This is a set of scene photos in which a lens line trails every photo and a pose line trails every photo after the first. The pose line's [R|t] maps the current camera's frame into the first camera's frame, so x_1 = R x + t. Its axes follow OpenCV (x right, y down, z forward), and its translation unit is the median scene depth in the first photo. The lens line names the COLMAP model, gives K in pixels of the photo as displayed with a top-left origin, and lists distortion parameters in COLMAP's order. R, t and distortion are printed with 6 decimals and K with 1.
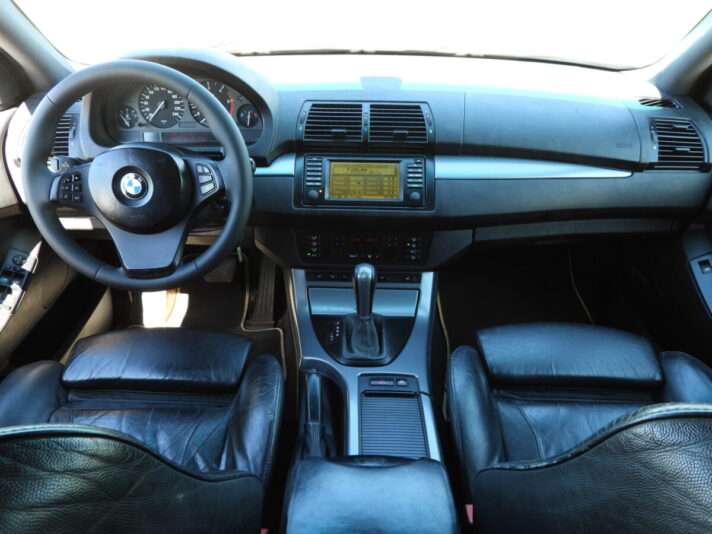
lens RADIAL K [[505.5, 0, 355.4], [0, 505.5, 271.1], [0, 0, 1]] dist [-0.008312, -0.005039]
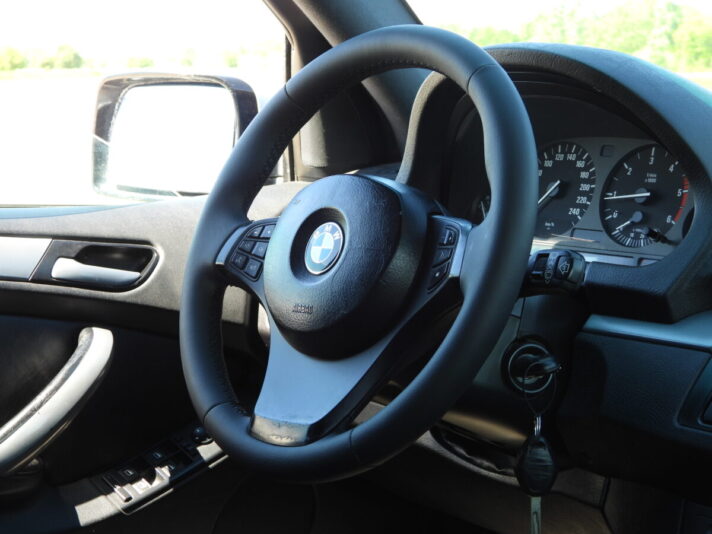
lens RADIAL K [[1541.7, 0, 356.9], [0, 1541.7, 266.0], [0, 0, 1]] dist [-0.039797, 0.000000]
pose [[0.644930, 0.095289, -0.758278, 0.556517], [-0.453624, 0.846238, -0.279474, 0.193068], [0.615053, 0.524214, 0.588990, 0.129843]]
